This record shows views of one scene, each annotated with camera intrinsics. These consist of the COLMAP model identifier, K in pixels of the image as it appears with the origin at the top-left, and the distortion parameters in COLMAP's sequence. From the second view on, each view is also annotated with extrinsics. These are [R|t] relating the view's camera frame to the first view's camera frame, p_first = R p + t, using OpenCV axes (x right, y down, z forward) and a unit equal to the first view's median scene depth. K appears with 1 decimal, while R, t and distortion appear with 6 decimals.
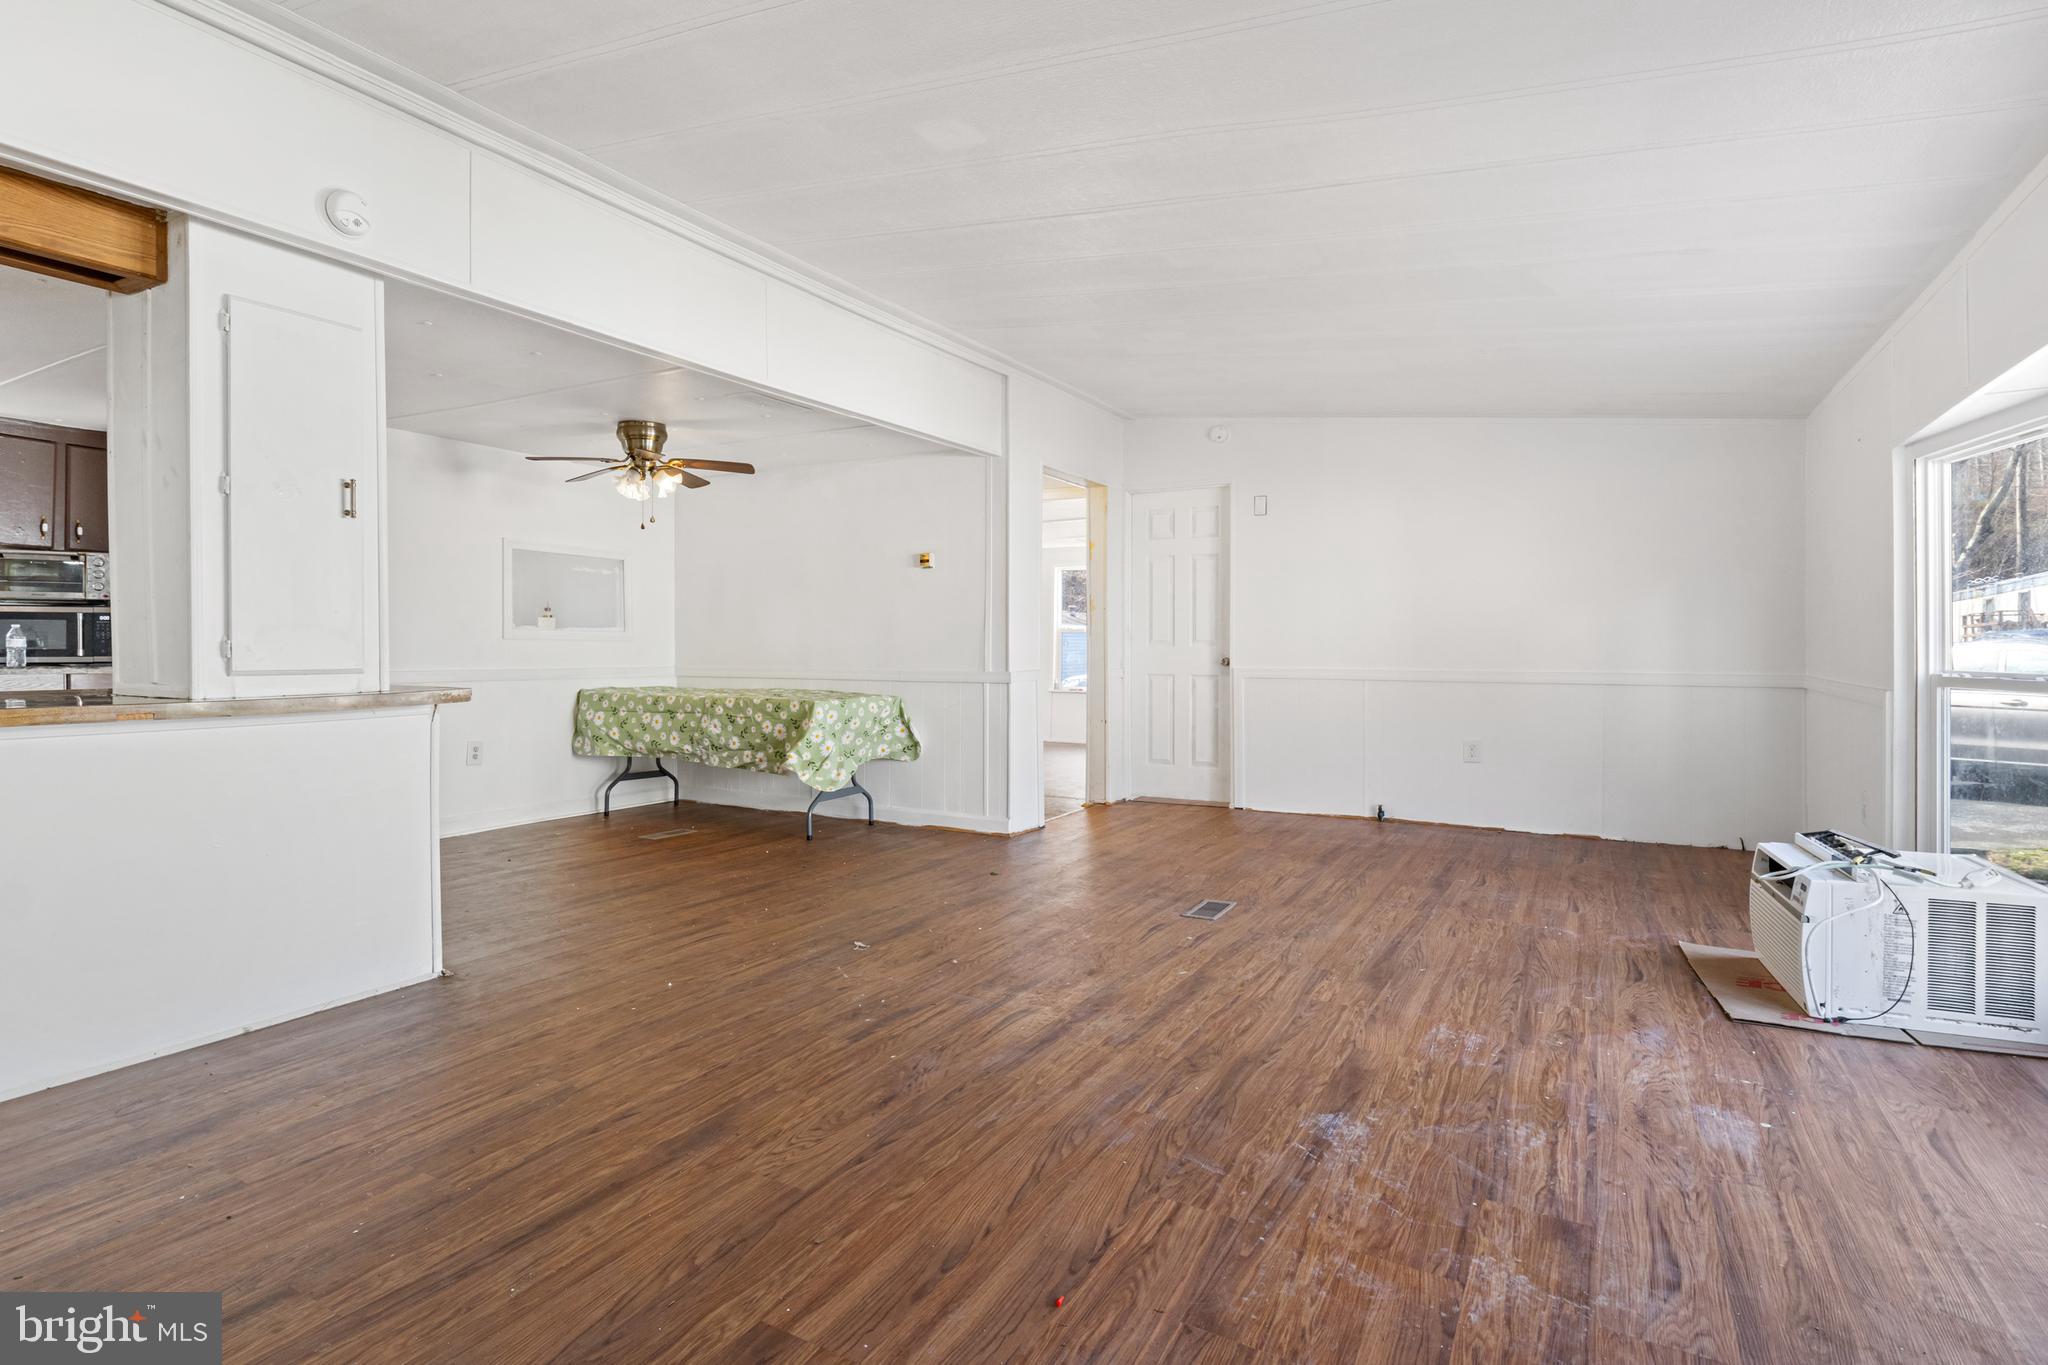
lens RADIAL K [[1038.0, 0, 1010.0], [0, 1038.0, 652.6], [0, 0, 1]] dist [-0.003734, -0.001504]
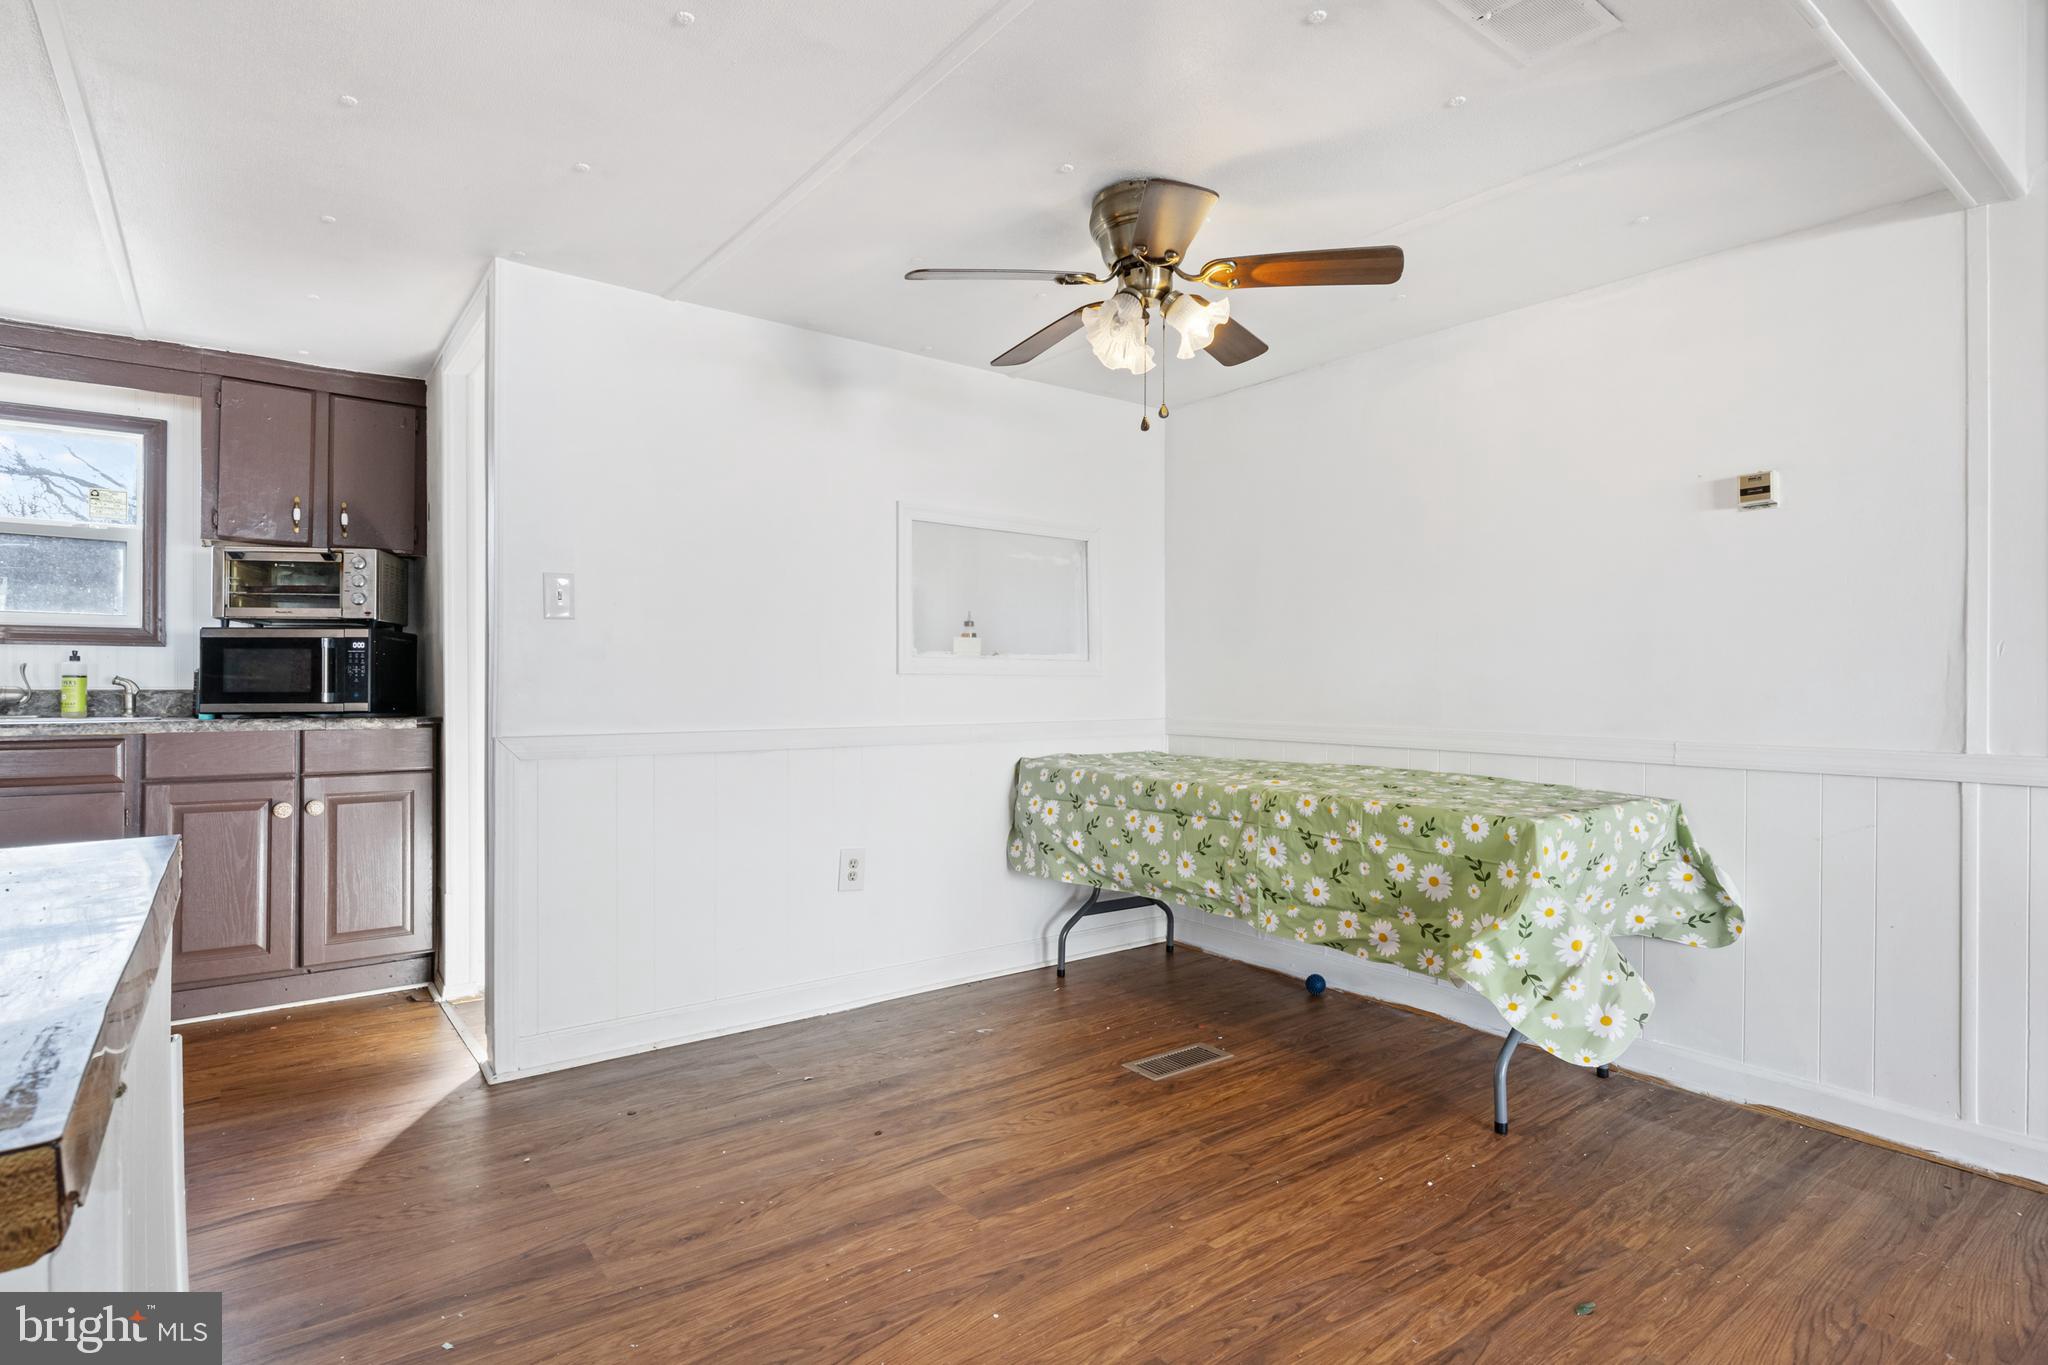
lens RADIAL K [[1038.0, 0, 1025.2], [0, 1038.0, 681.1], [0, 0, 1]] dist [-0.003734, -0.001504]
pose [[0.923338, -0.000933, -0.383986, -0.204031], [-0.000465, 0.999994, -0.003550, -0.007443], [0.383987, 0.003456, 0.923332, 0.503407]]
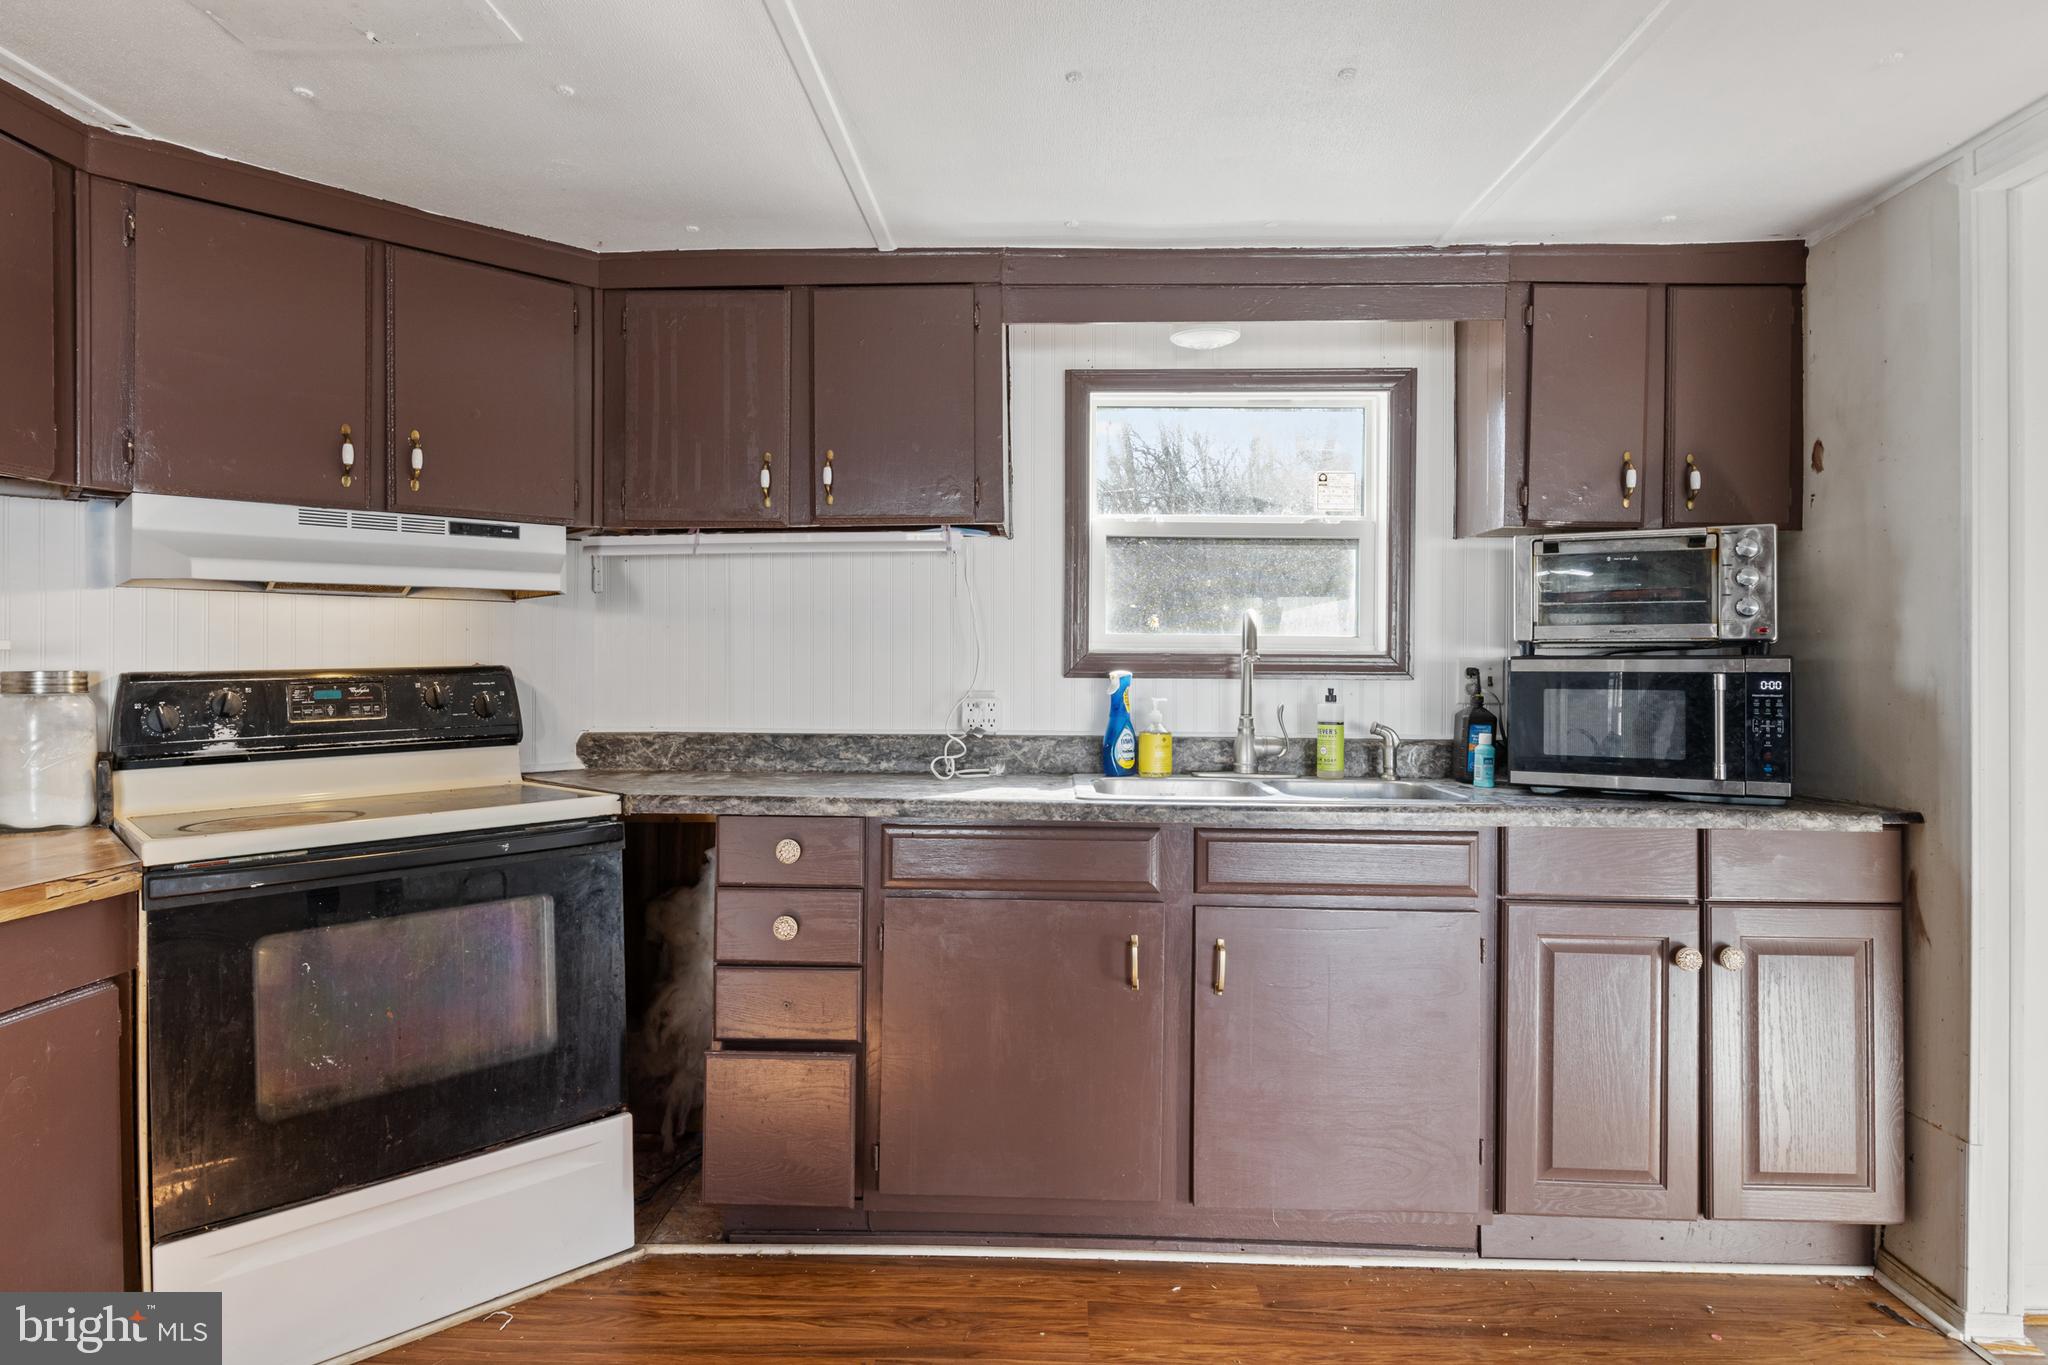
lens RADIAL K [[1110.4, 0, 997.4], [0, 1110.4, 657.1], [0, 0, 1]] dist [-0.002261, -0.001033]
pose [[0.466349, -0.001468, -0.884600, -0.584749], [-0.006596, 0.999965, -0.005137, -0.036908], [0.884576, 0.008231, 0.466323, 0.492714]]
